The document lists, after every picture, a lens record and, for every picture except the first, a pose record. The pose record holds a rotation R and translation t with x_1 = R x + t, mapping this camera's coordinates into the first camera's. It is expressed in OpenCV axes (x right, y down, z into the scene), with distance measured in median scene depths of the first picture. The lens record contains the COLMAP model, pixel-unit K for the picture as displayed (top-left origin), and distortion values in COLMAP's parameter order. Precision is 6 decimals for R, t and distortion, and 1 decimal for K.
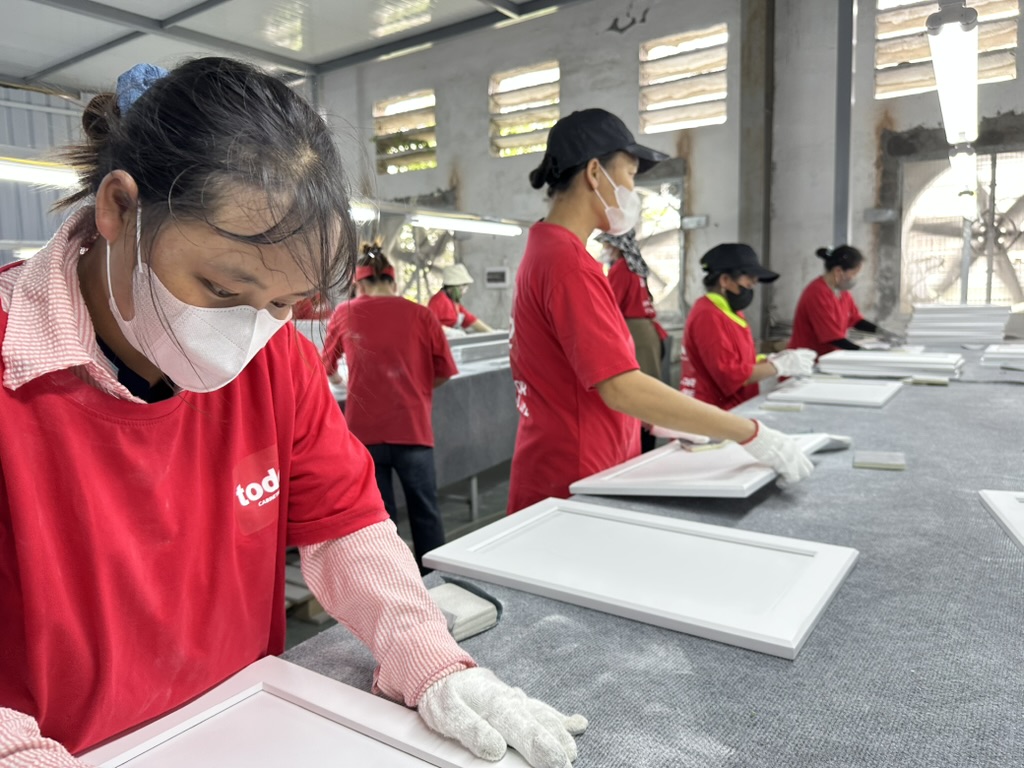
lens RADIAL K [[720.4, 0, 512.0], [0, 720.4, 384.0], [0, 0, 1]] dist [0.006273, -0.035827]
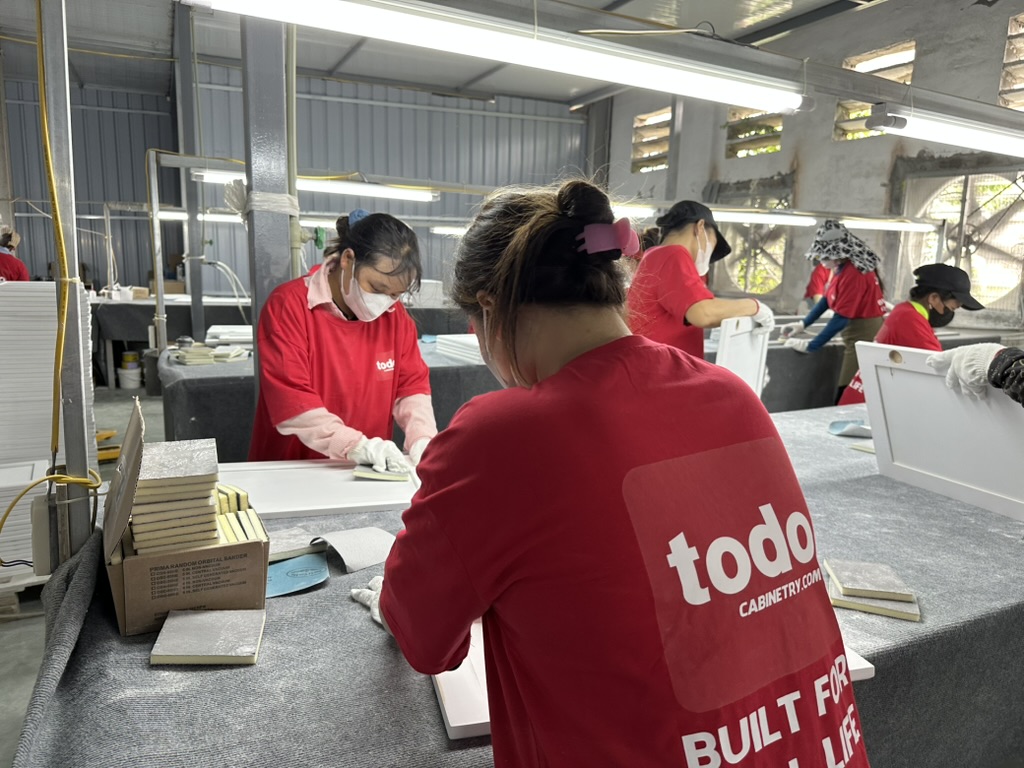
lens RADIAL K [[720.4, 0, 512.0], [0, 720.4, 384.0], [0, 0, 1]] dist [0.006273, -0.035827]
pose [[0.863673, 0.131472, -0.486605, 0.123000], [-0.110602, 0.991288, 0.071522, -0.000737], [0.491769, -0.007952, 0.870689, -0.105603]]
